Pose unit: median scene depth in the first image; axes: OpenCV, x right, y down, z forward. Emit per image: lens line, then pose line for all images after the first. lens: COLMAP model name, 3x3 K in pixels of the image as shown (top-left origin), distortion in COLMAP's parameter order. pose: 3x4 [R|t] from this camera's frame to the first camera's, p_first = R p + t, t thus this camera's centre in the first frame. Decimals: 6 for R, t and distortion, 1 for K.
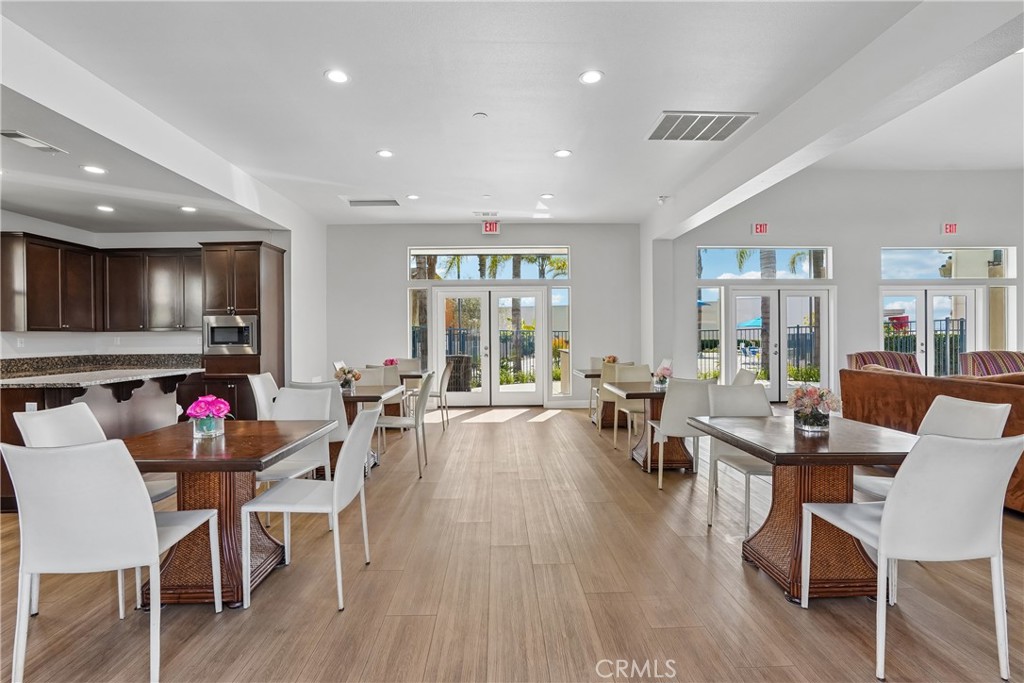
lens RADIAL K [[478.4, 0, 509.7], [0, 478.4, 337.1], [0, 0, 1]] dist [-0.065240, 0.034682]
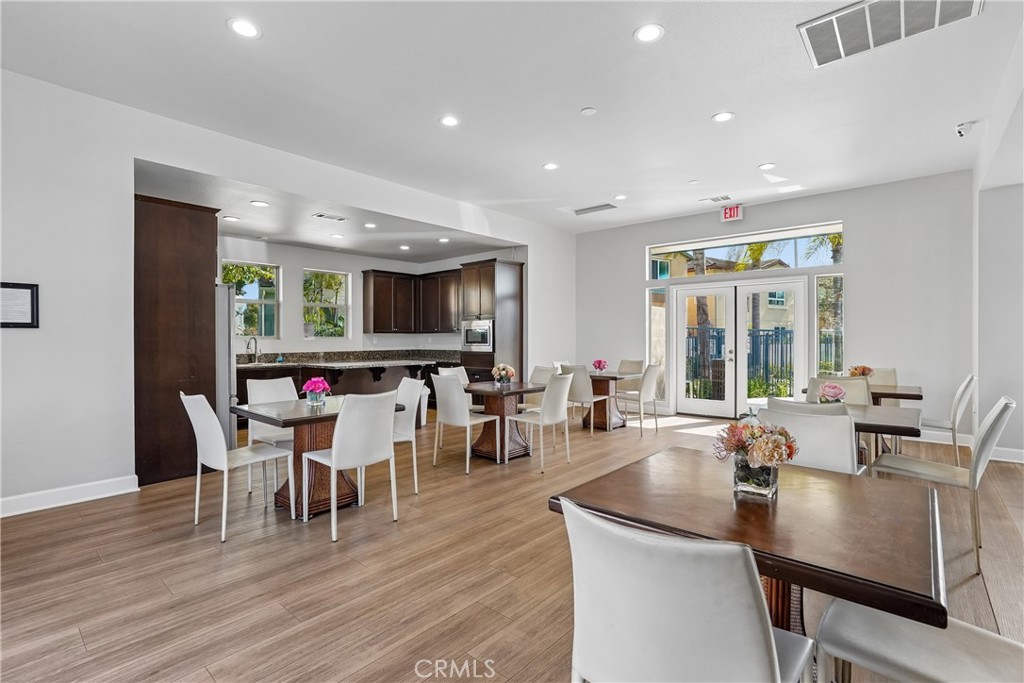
lens RADIAL K [[478.4, 0, 509.7], [0, 478.4, 337.1], [0, 0, 1]] dist [-0.065240, 0.034682]
pose [[0.735978, 0.003799, -0.676995, 0.325828], [-0.004605, 0.999989, 0.000604, -0.002429], [0.676990, 0.002673, 0.735987, 0.121764]]
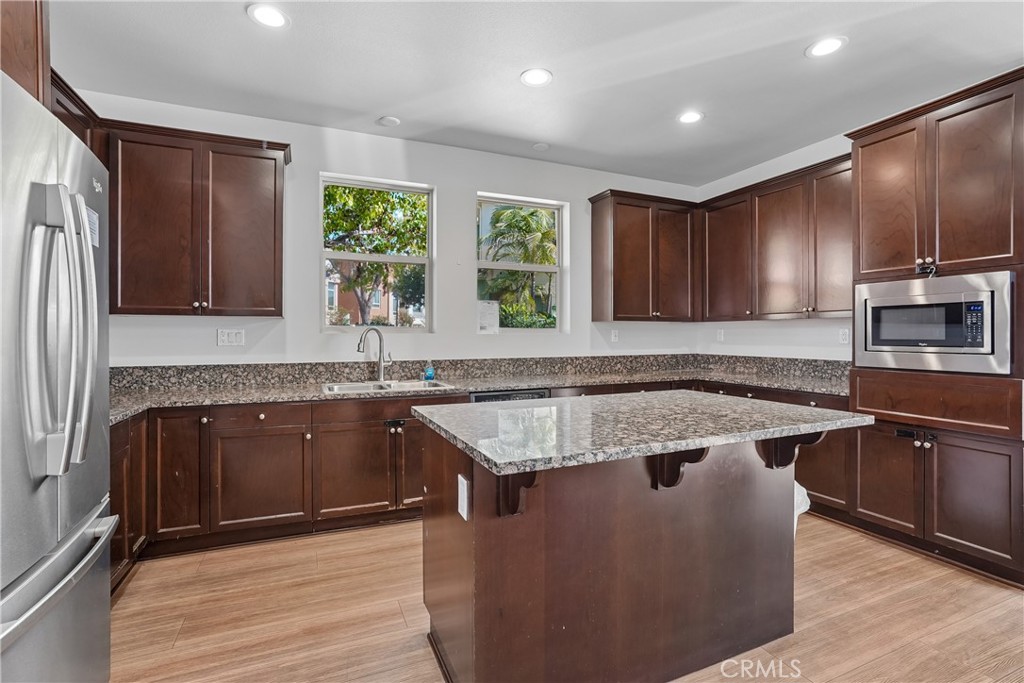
lens RADIAL K [[478.4, 0, 509.7], [0, 478.4, 337.1], [0, 0, 1]] dist [-0.065240, 0.034682]
pose [[0.377230, 0.014137, -0.926012, -0.341526], [-0.005930, 0.999900, 0.012849, 0.004186], [0.926101, 0.000645, 0.377276, 0.486702]]
